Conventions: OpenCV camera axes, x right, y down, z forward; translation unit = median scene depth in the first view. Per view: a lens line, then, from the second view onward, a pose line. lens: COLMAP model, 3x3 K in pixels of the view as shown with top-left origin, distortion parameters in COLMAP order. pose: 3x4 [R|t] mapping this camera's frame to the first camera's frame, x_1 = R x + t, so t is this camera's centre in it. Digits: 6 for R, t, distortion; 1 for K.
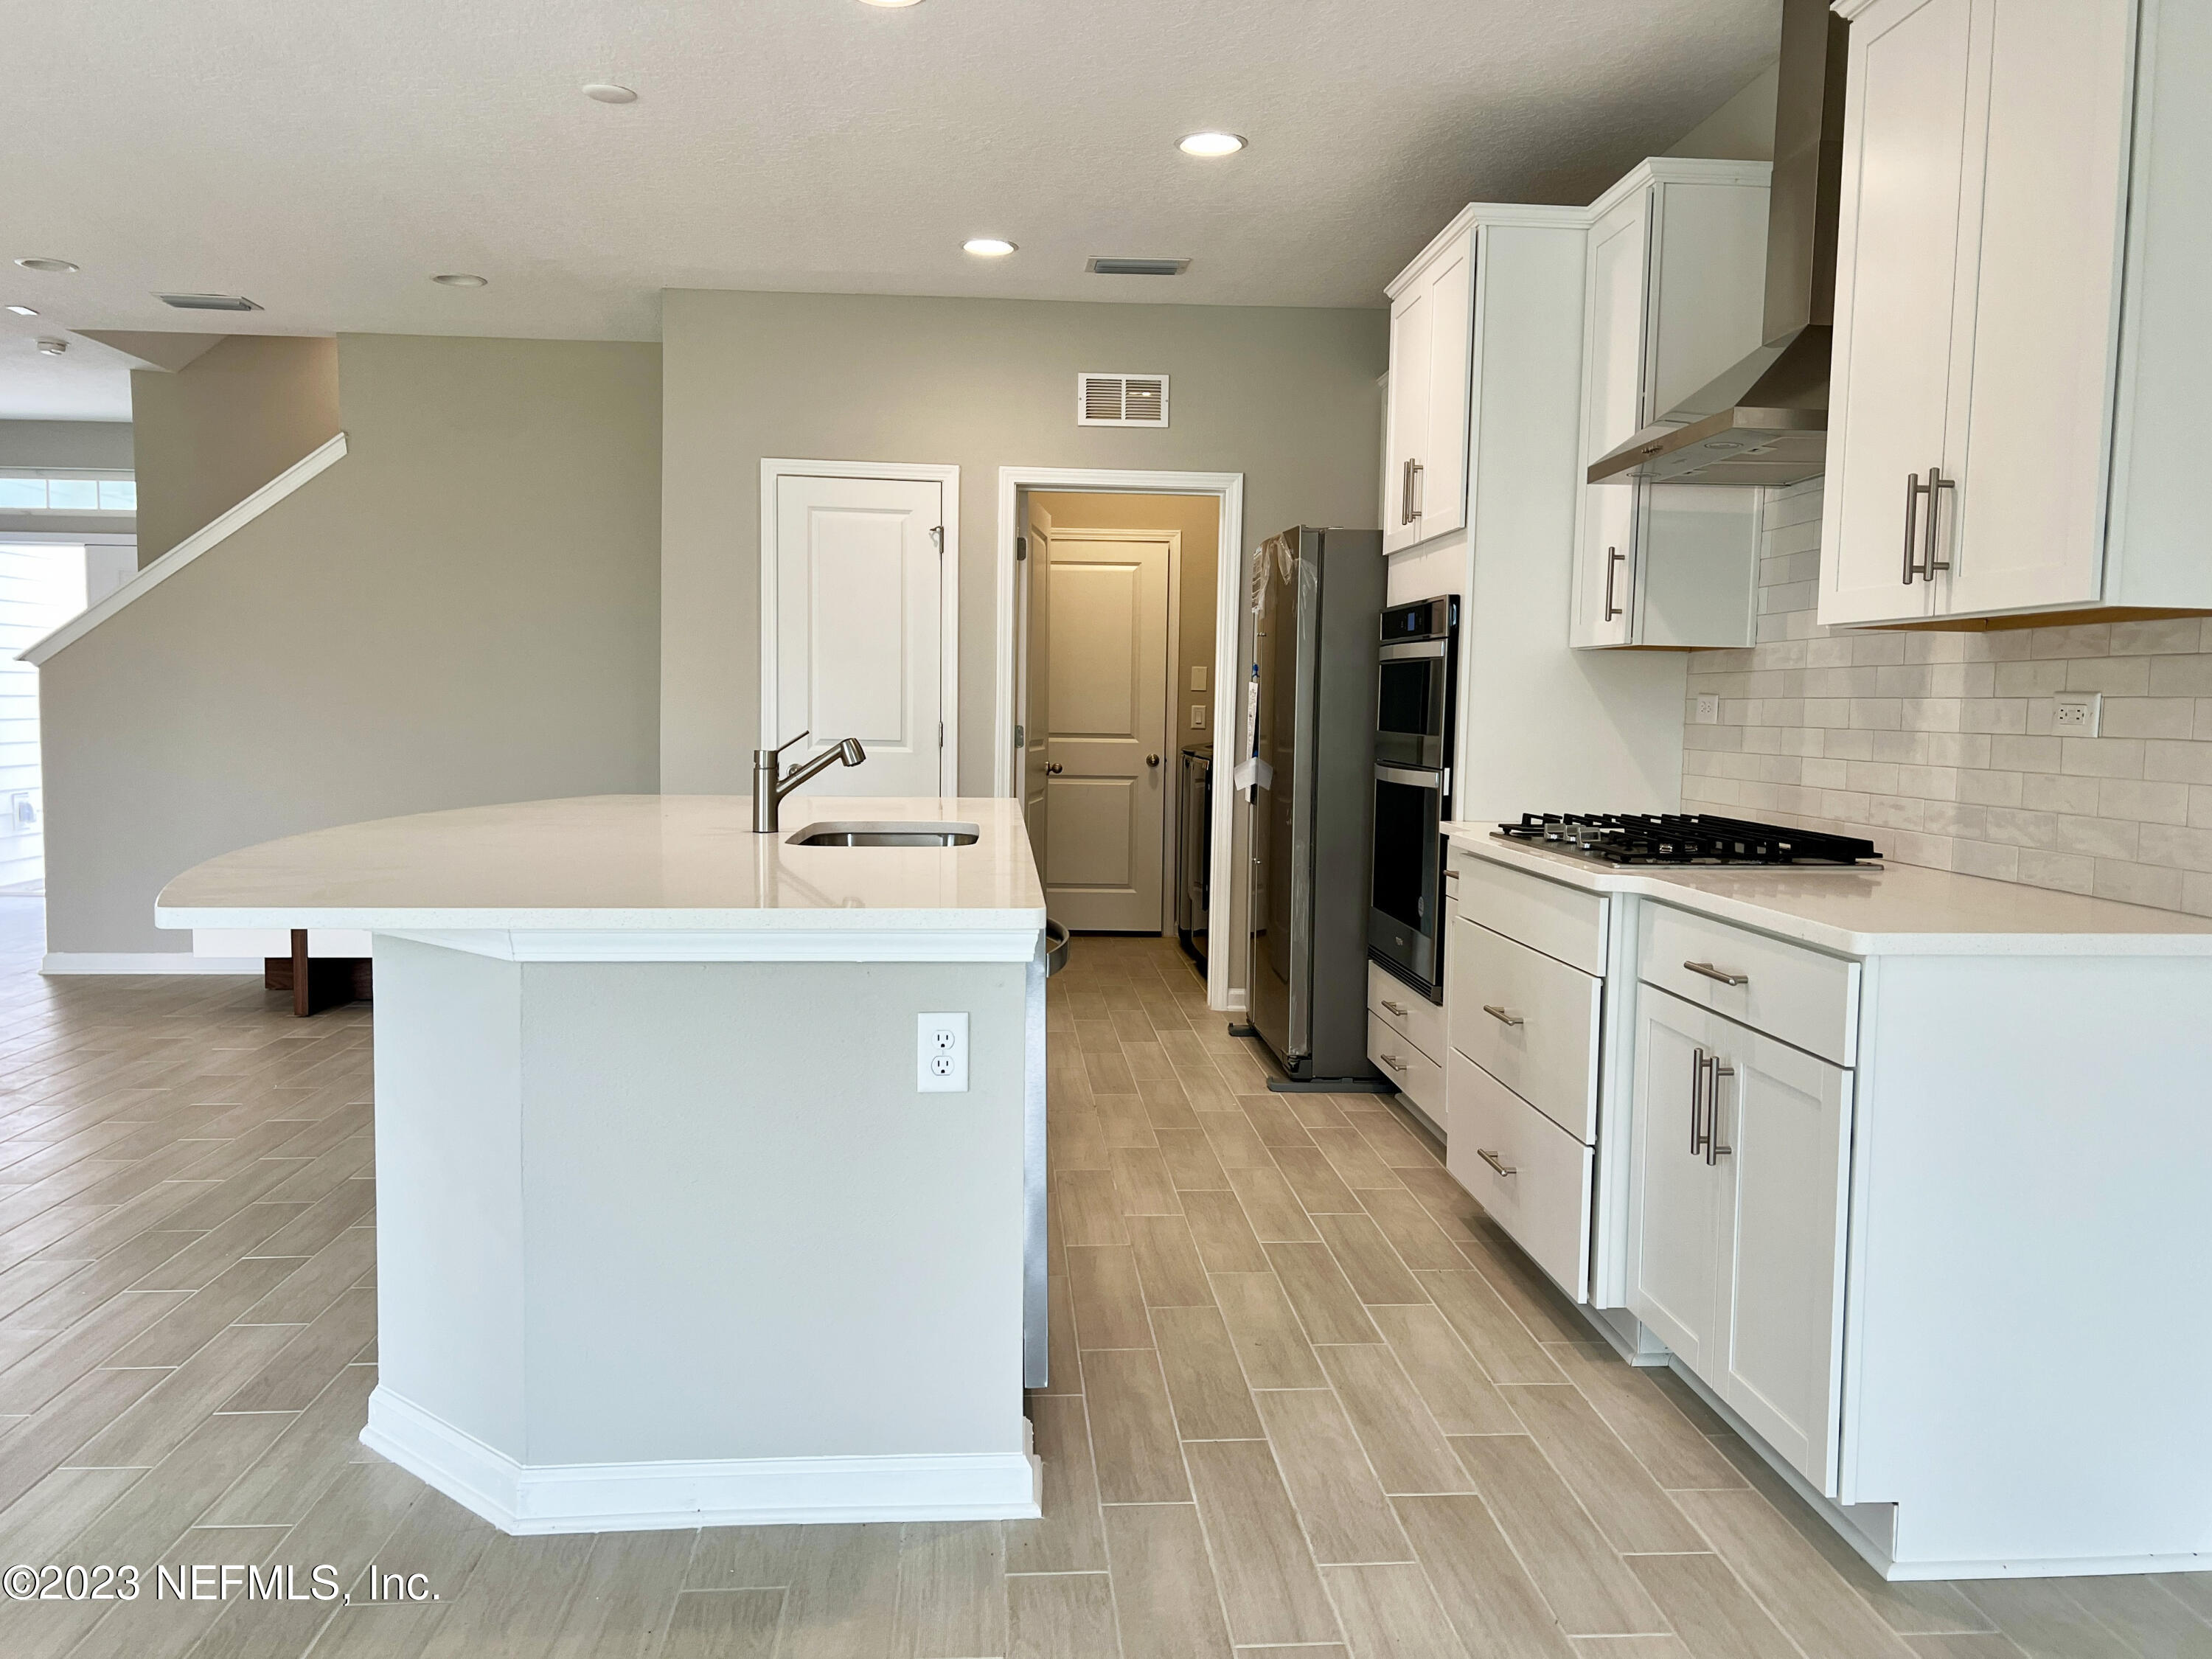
lens RADIAL K [[1671.8, 0, 1106.0], [0, 1671.8, 829.5], [0, 0, 1]] dist [0.081846, -0.252183]
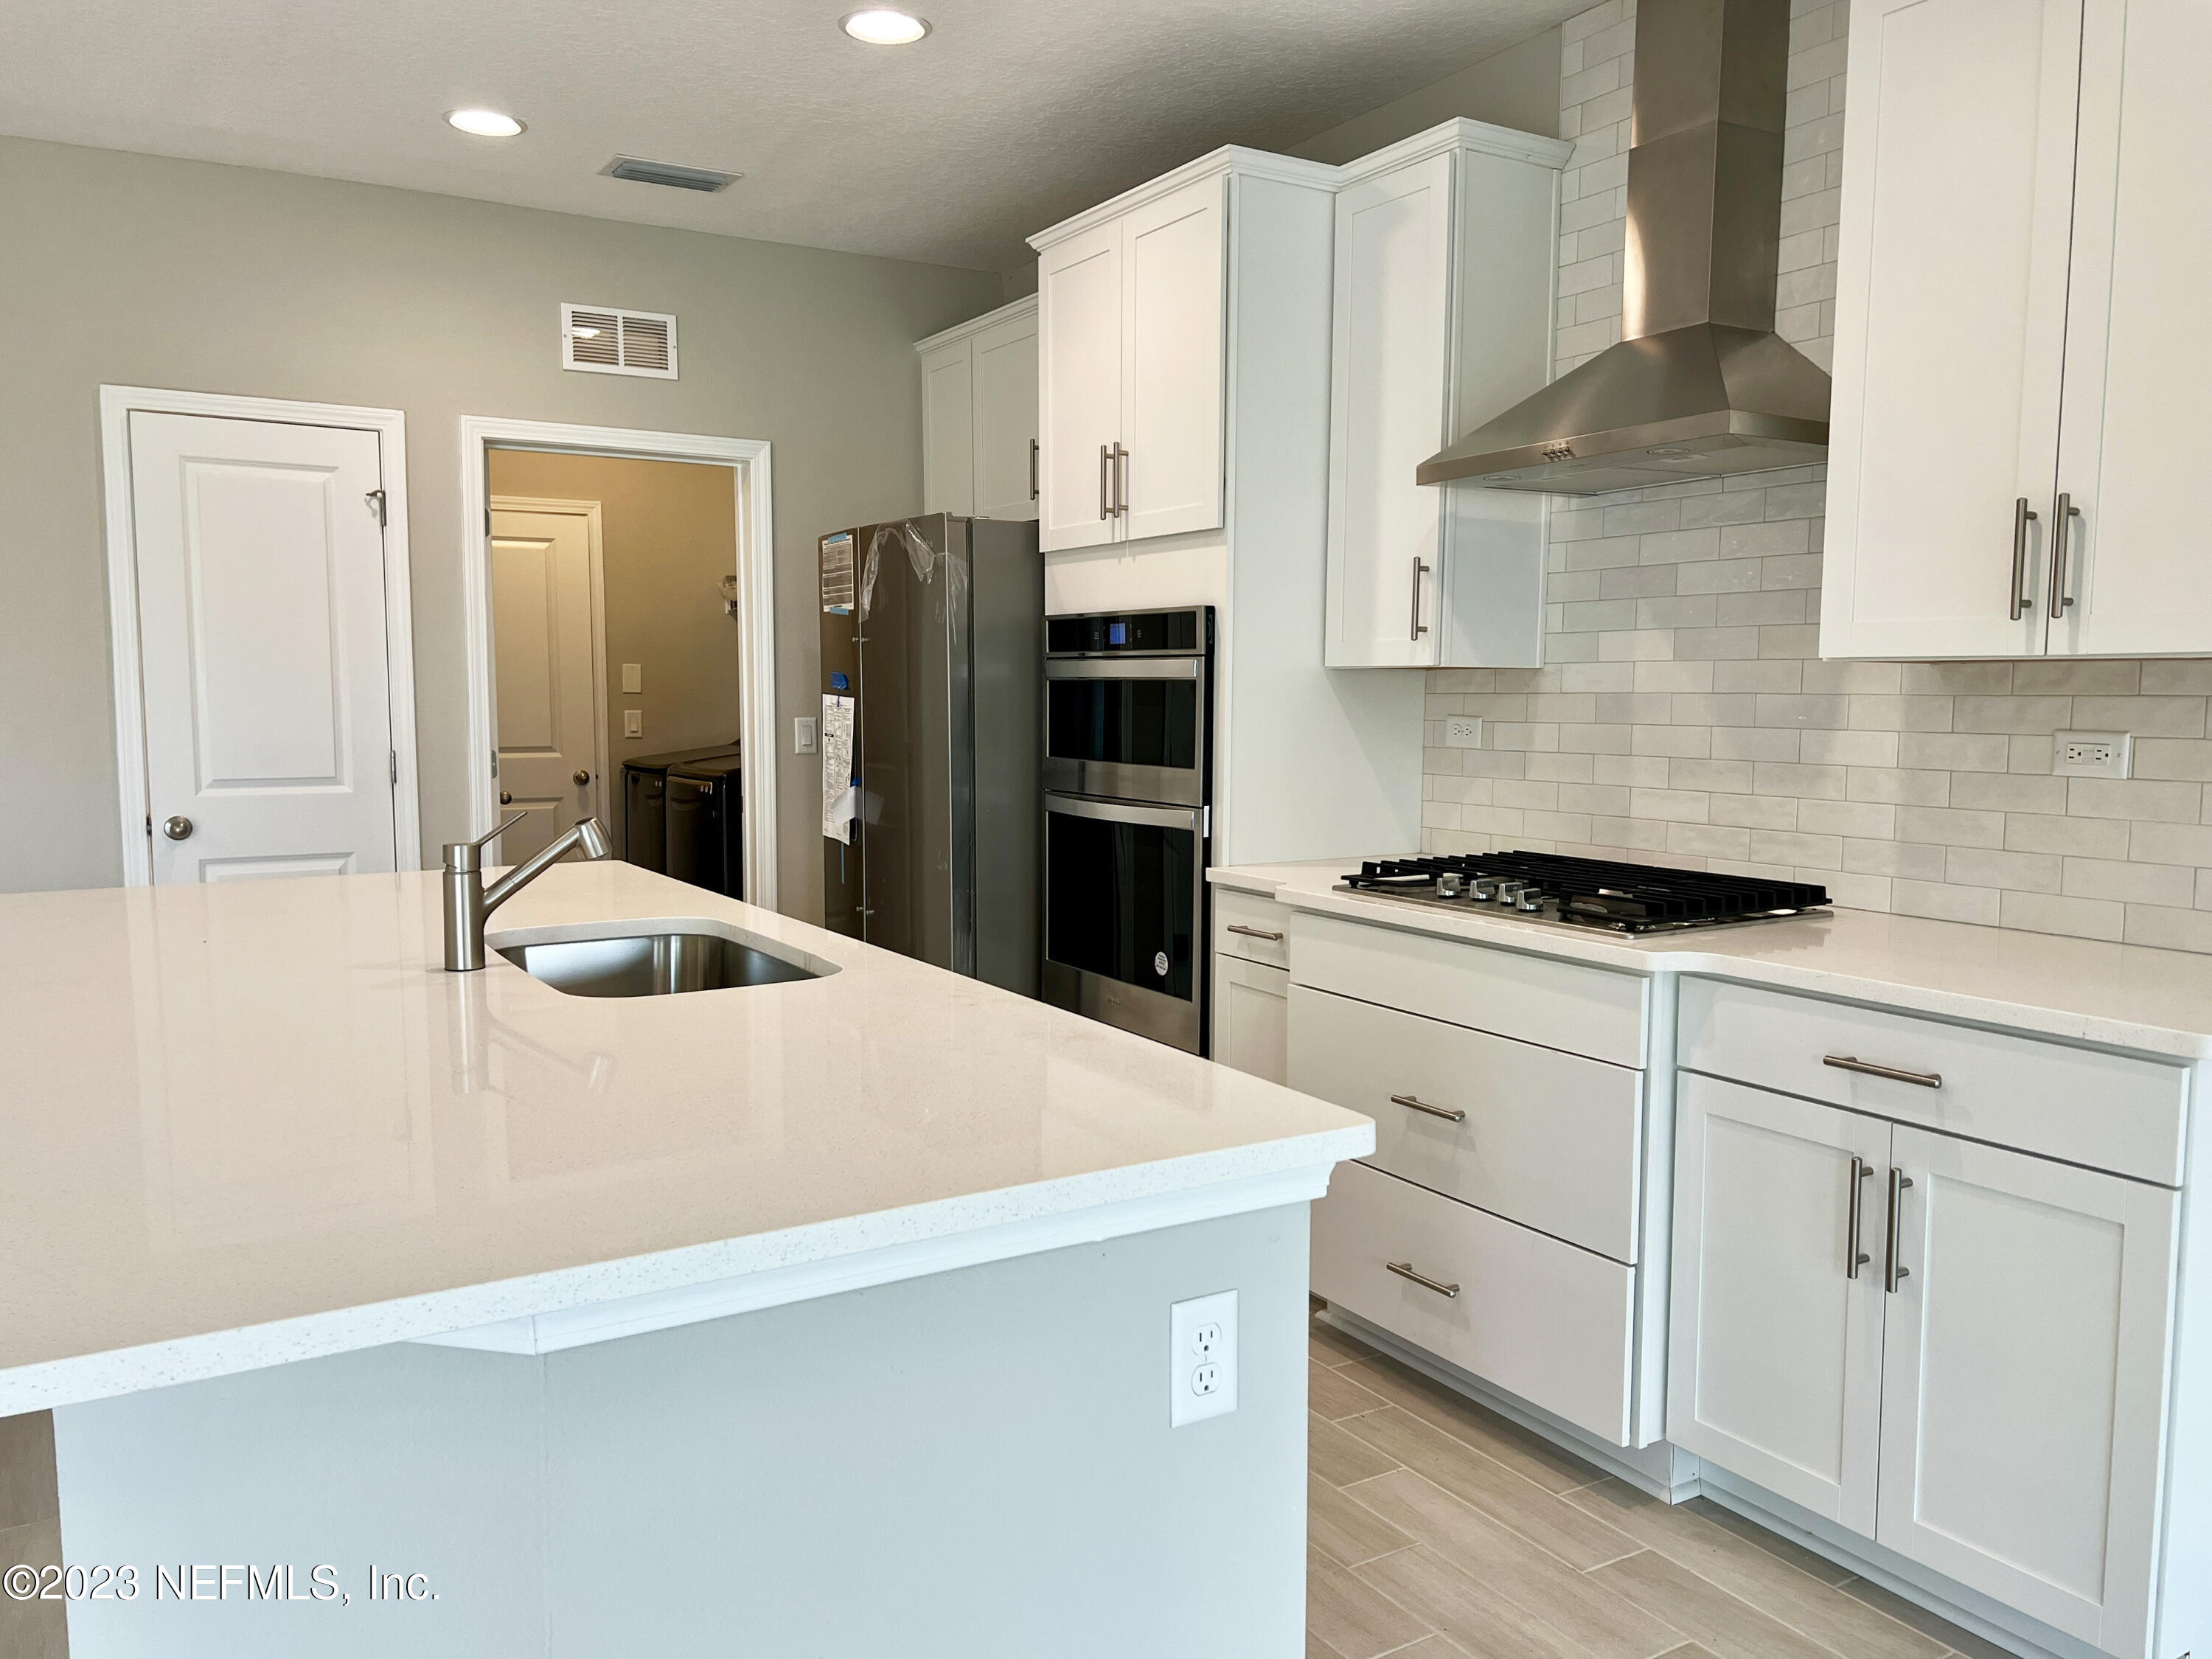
lens RADIAL K [[1673.1, 0, 1106.0], [0, 1673.1, 829.5], [0, 0, 1]] dist [0.039733, -0.055119]
pose [[0.884509, -0.055126, 0.463255, -0.266849], [0.046911, 0.998471, 0.029246, -0.057271], [-0.464158, -0.004136, 0.885743, 0.287164]]
